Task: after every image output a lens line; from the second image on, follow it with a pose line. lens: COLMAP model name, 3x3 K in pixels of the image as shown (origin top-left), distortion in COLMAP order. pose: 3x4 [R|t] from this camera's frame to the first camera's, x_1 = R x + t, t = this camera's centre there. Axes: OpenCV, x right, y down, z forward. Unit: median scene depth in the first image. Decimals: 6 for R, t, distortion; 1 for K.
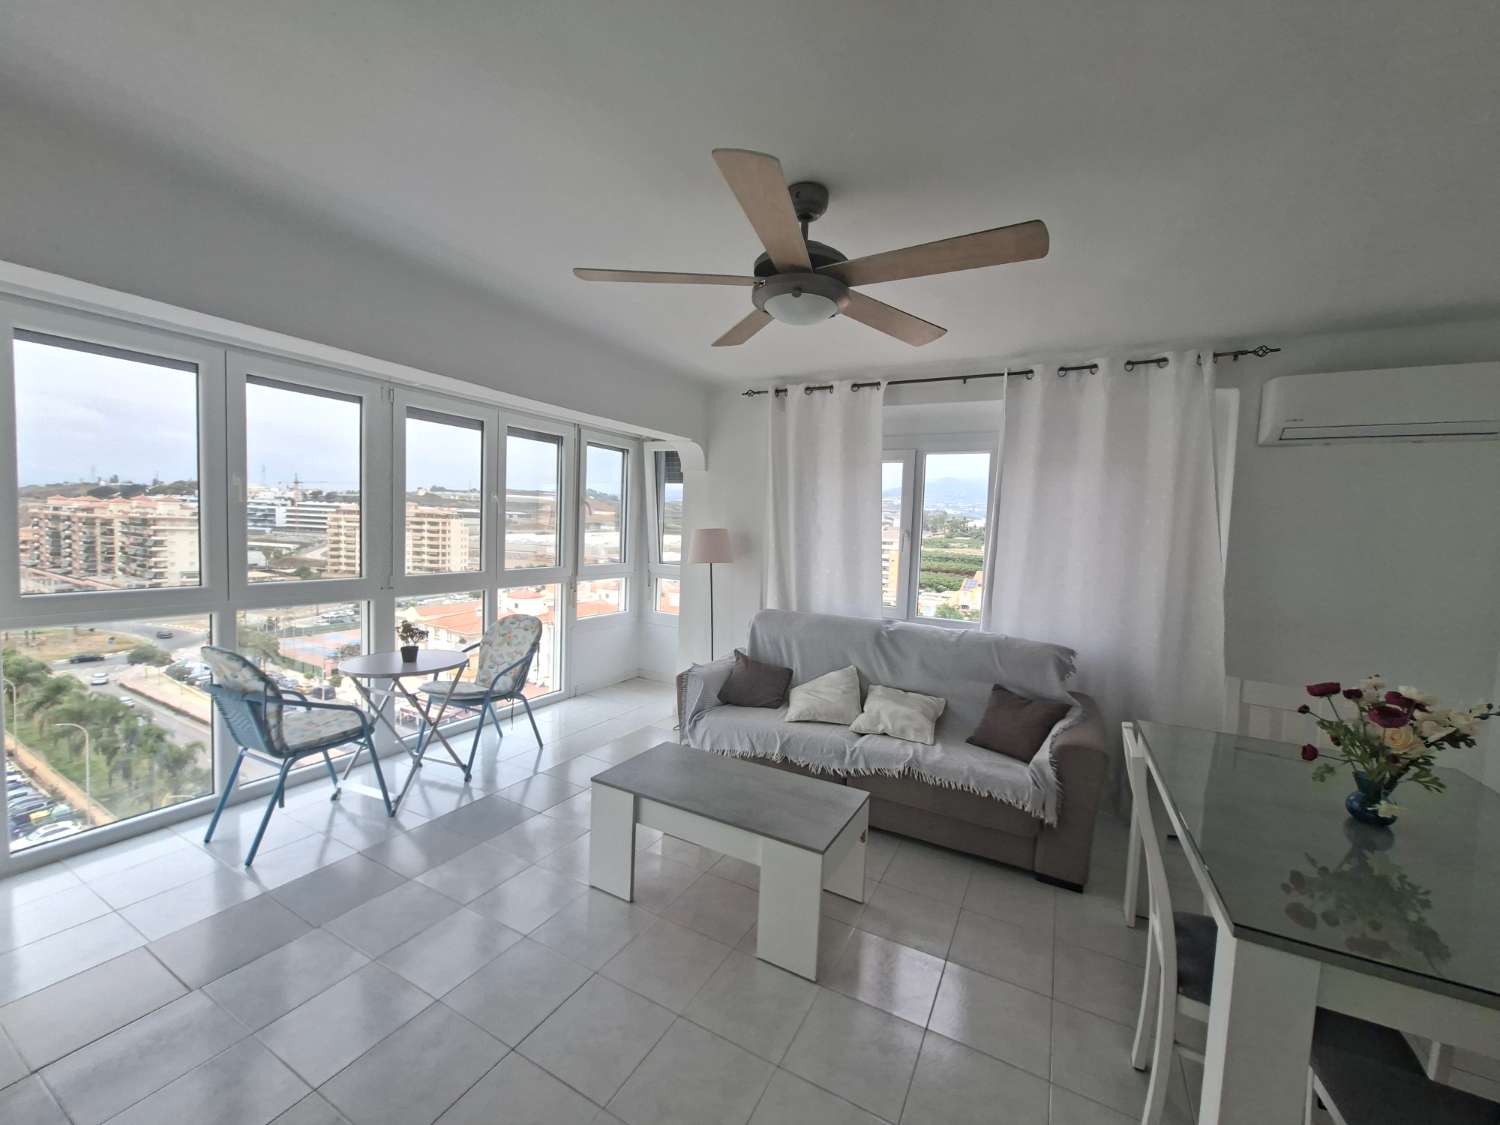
lens RADIAL K [[597.6, 0, 757.2], [0, 597.6, 563.0], [0, 0, 1]] dist [-0.003390, 0.000164]
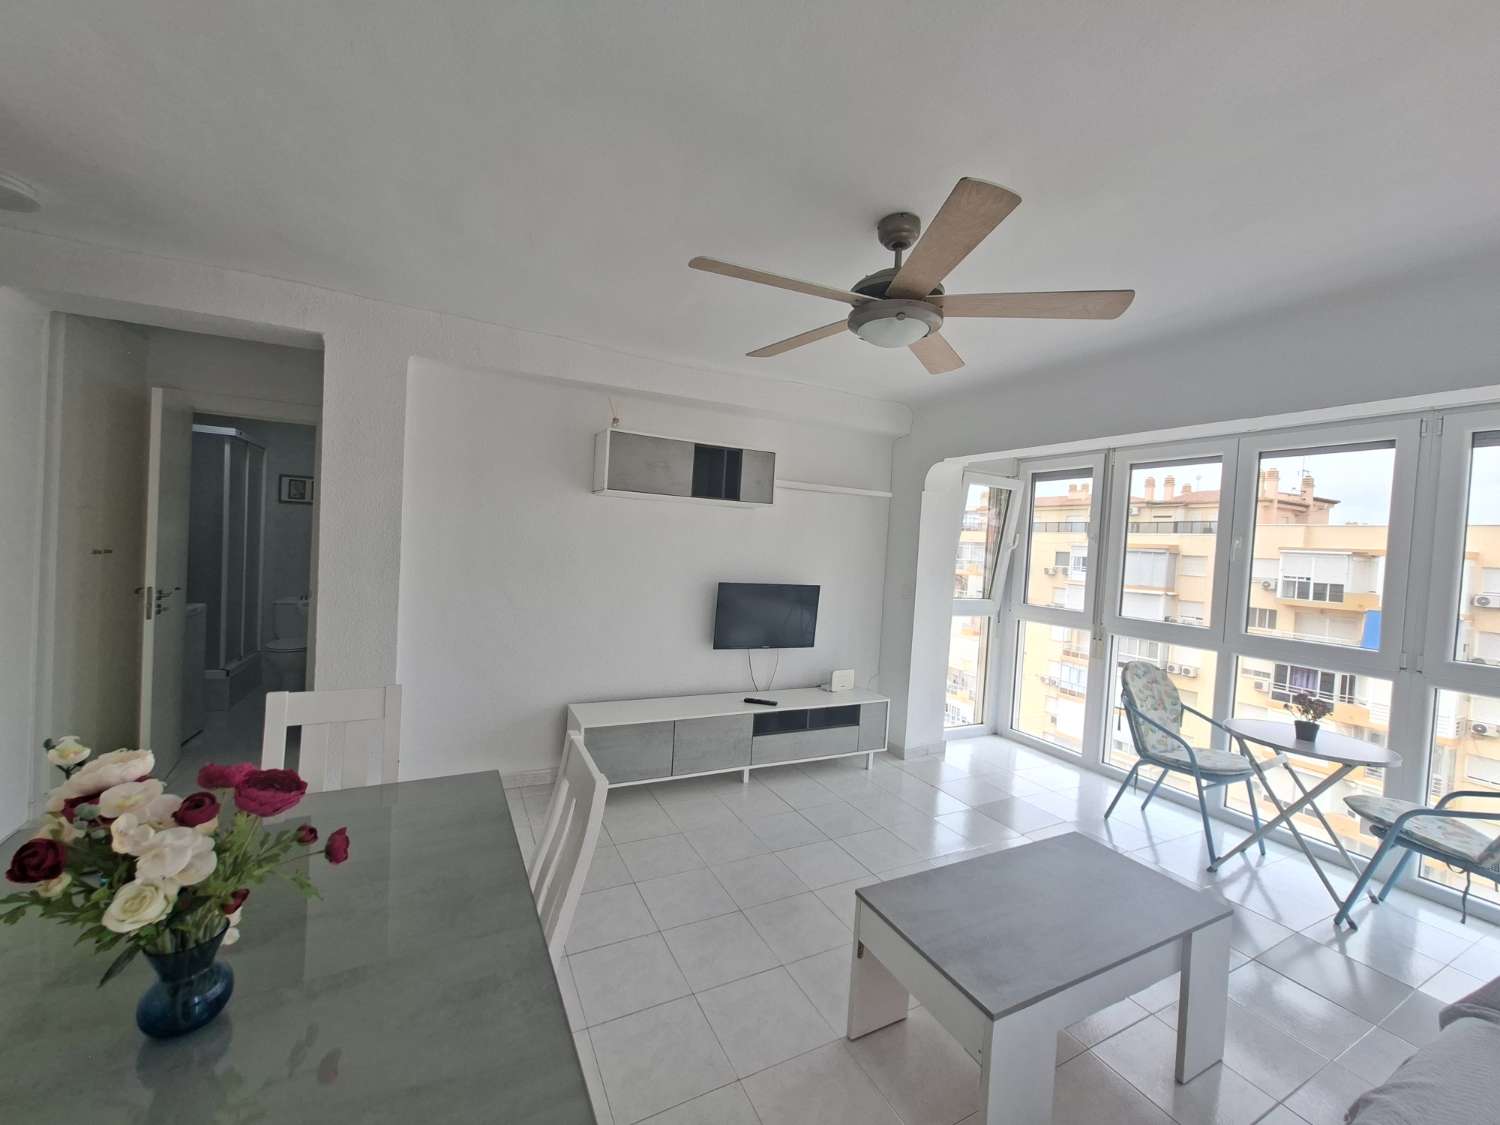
lens RADIAL K [[594.0, 0, 751.9], [0, 594.0, 559.9], [0, 0, 1]] dist [-0.000985, 0.000423]
pose [[-0.559518, -0.051168, -0.827238, 0.570320], [-0.129247, 0.991269, 0.026105, -0.010986], [0.818679, 0.121524, -0.561246, 0.760646]]
